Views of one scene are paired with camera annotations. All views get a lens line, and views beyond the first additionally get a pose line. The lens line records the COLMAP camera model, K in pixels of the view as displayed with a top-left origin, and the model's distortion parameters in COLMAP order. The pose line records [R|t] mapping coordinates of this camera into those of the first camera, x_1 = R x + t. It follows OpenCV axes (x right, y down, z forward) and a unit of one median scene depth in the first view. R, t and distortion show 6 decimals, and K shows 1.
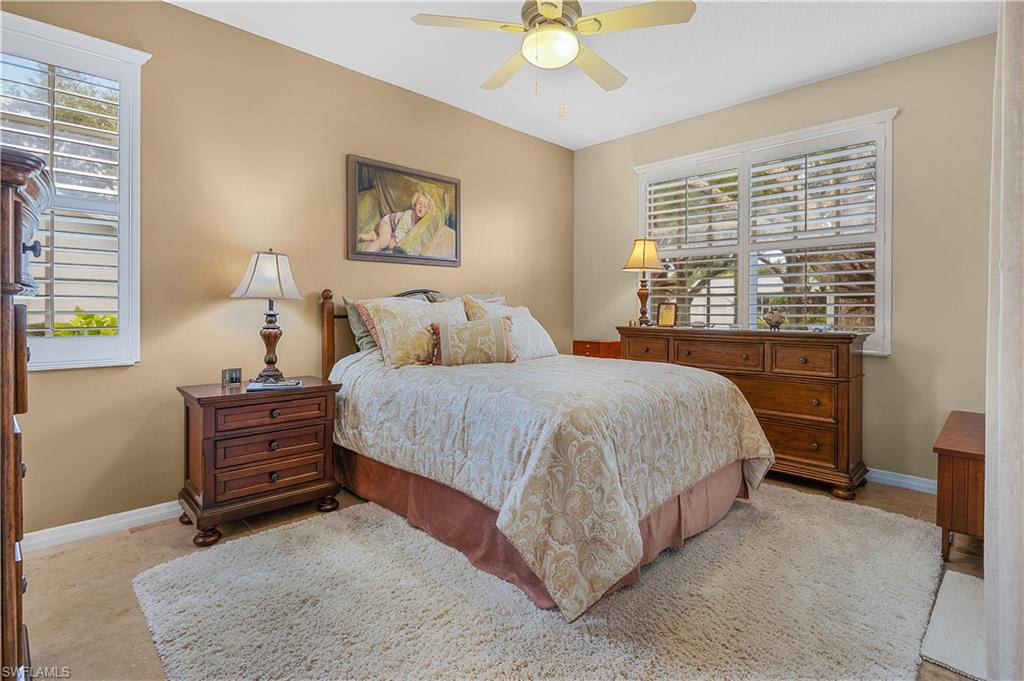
lens RADIAL K [[503.4, 0, 509.4], [0, 503.4, 322.4], [0, 0, 1]] dist [0.001491, 0.000027]
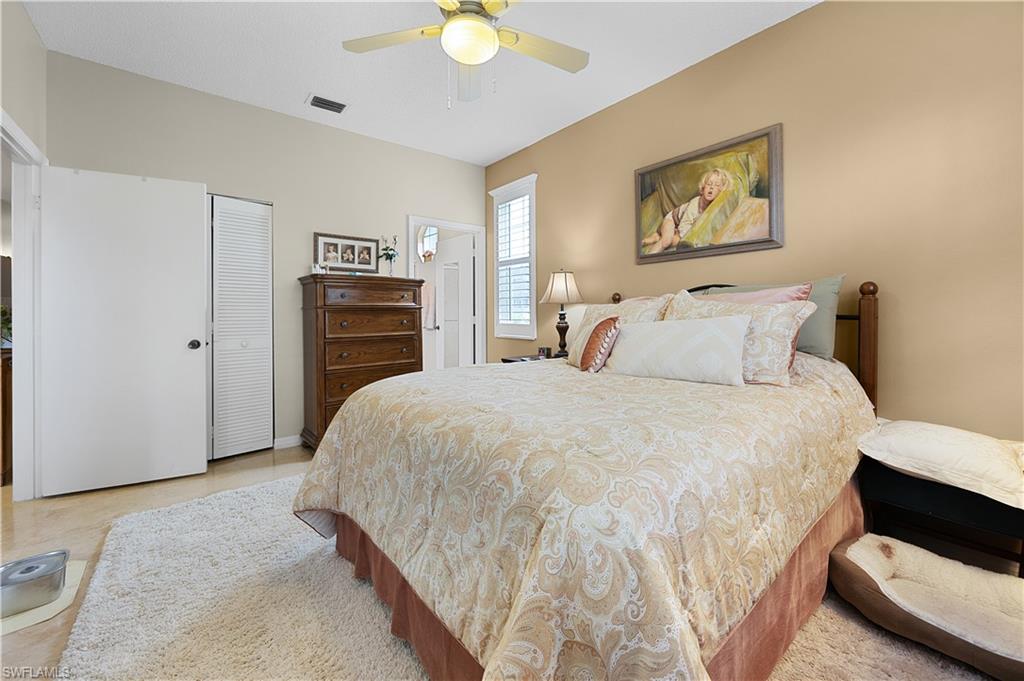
lens RADIAL K [[409.4, 0, 512.8], [0, 409.4, 309.6], [0, 0, 1]] dist [0.002358, 0.000159]
pose [[-0.109617, -0.003144, -0.993969, 0.573219], [-0.013611, 0.999906, -0.001662, -0.019352], [0.993881, 0.013347, -0.109649, 0.781757]]
